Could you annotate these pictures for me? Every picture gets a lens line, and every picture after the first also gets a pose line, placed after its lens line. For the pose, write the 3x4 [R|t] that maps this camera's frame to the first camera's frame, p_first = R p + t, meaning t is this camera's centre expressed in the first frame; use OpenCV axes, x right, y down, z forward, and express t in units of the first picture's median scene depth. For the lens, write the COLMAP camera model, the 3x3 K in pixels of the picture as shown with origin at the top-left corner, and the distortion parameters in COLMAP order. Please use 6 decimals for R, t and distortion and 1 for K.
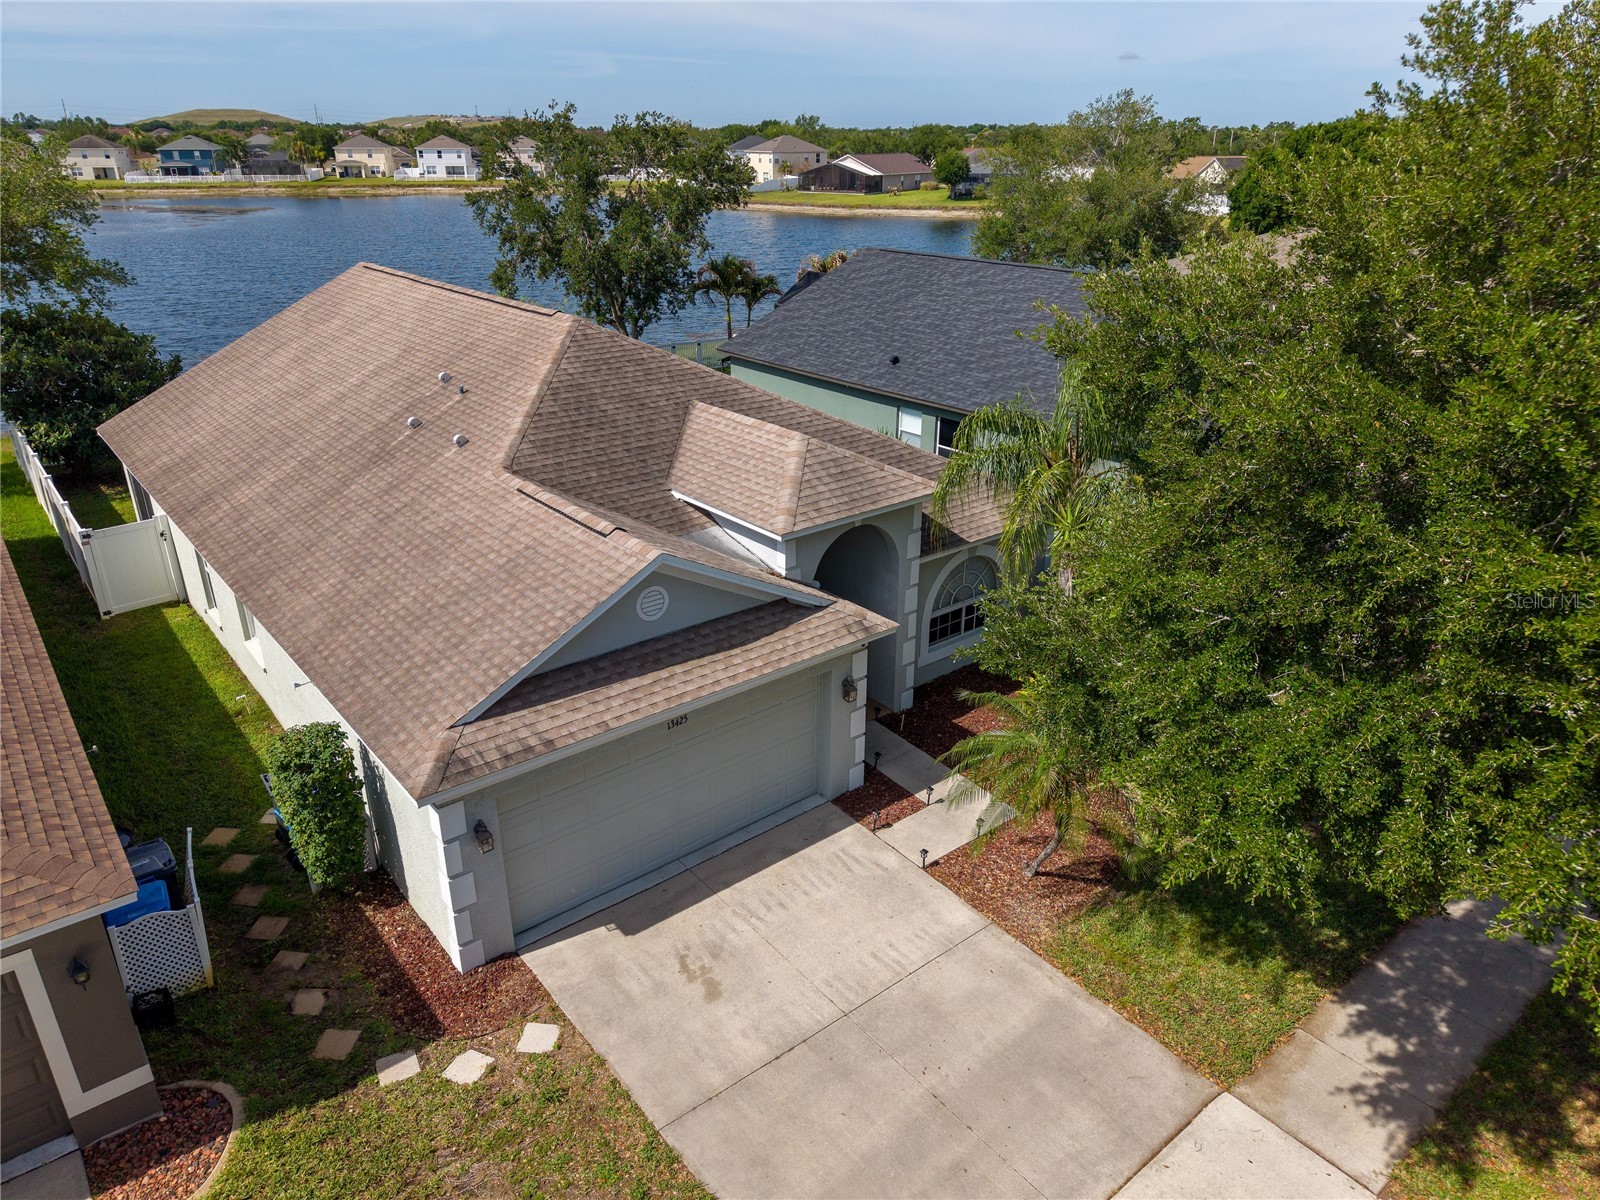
lens RADIAL K [[1067.5, 0, 794.8], [0, 1067.5, 612.4], [0, 0, 1]] dist [0.016007, -0.015979]
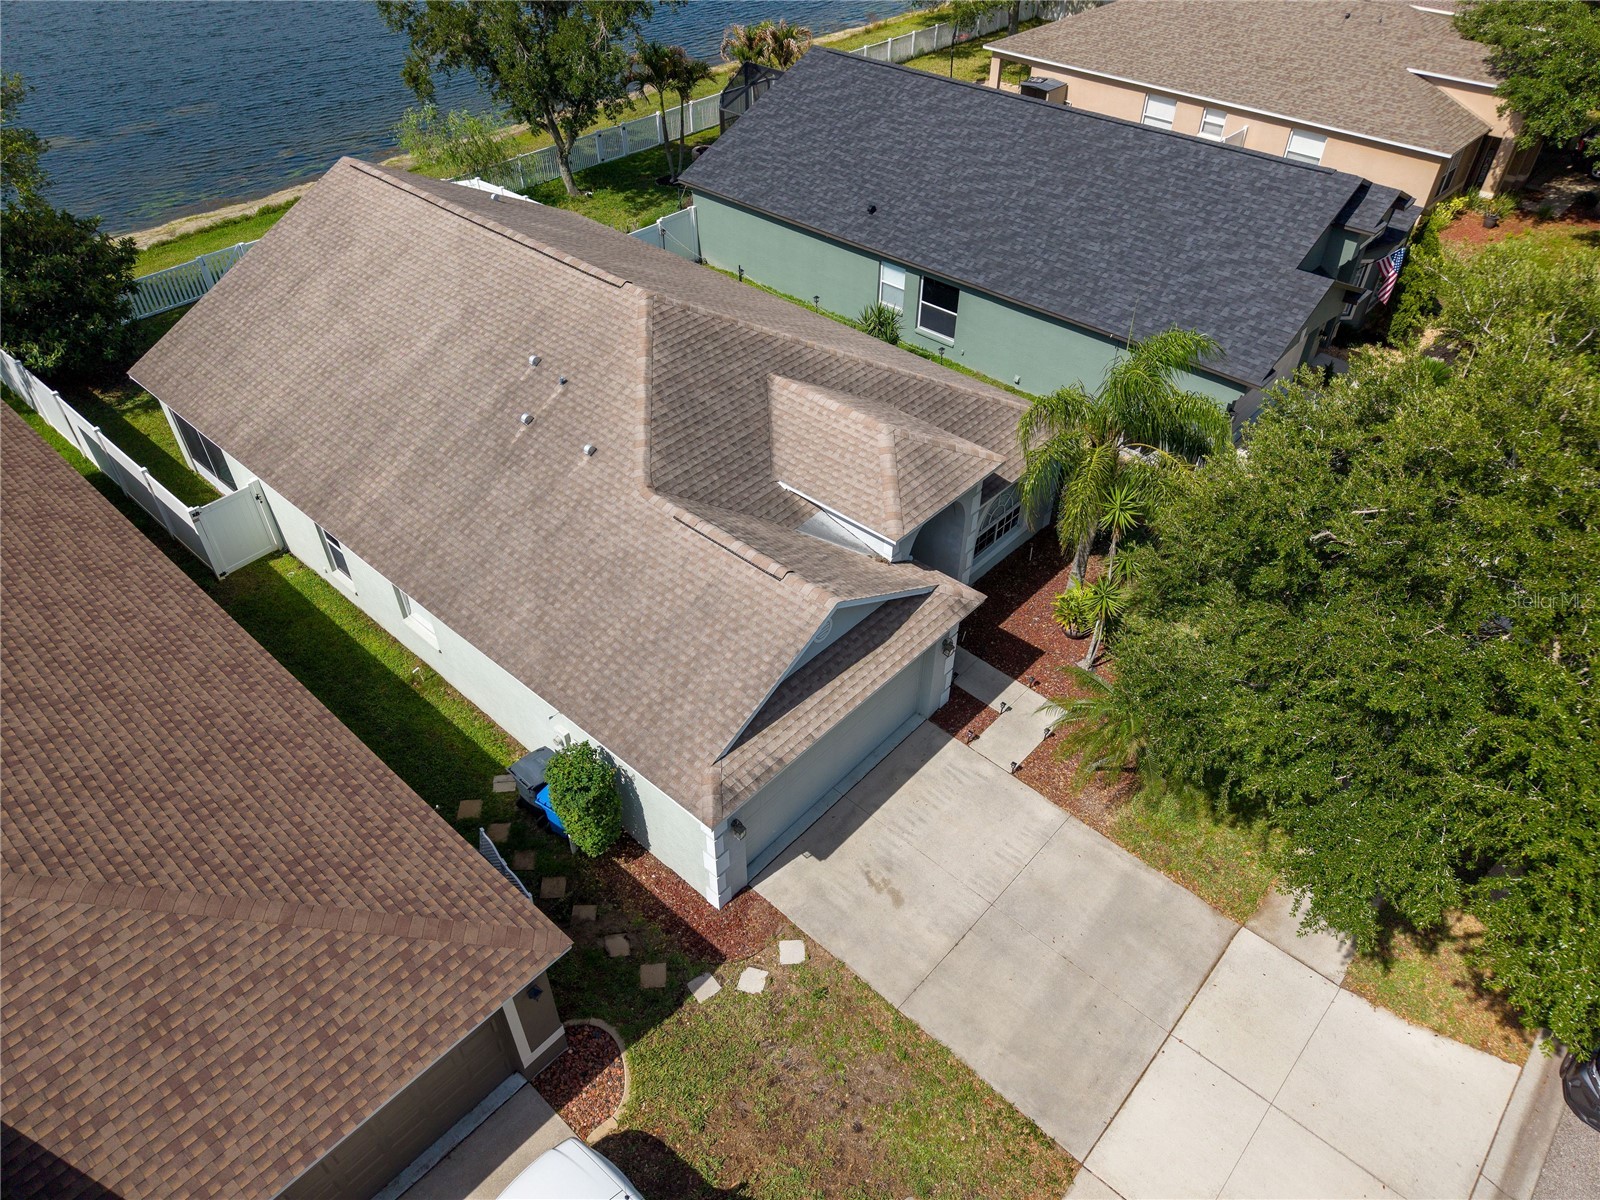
lens RADIAL K [[1067.5, 0, 811.5], [0, 1067.5, 605.7], [0, 0, 1]] dist [0.016007, -0.015979]
pose [[0.988325, -0.100621, 0.114403, -0.283757], [0.063722, 0.955054, 0.289503, -0.399030], [-0.138391, -0.278833, 0.950316, -0.211342]]
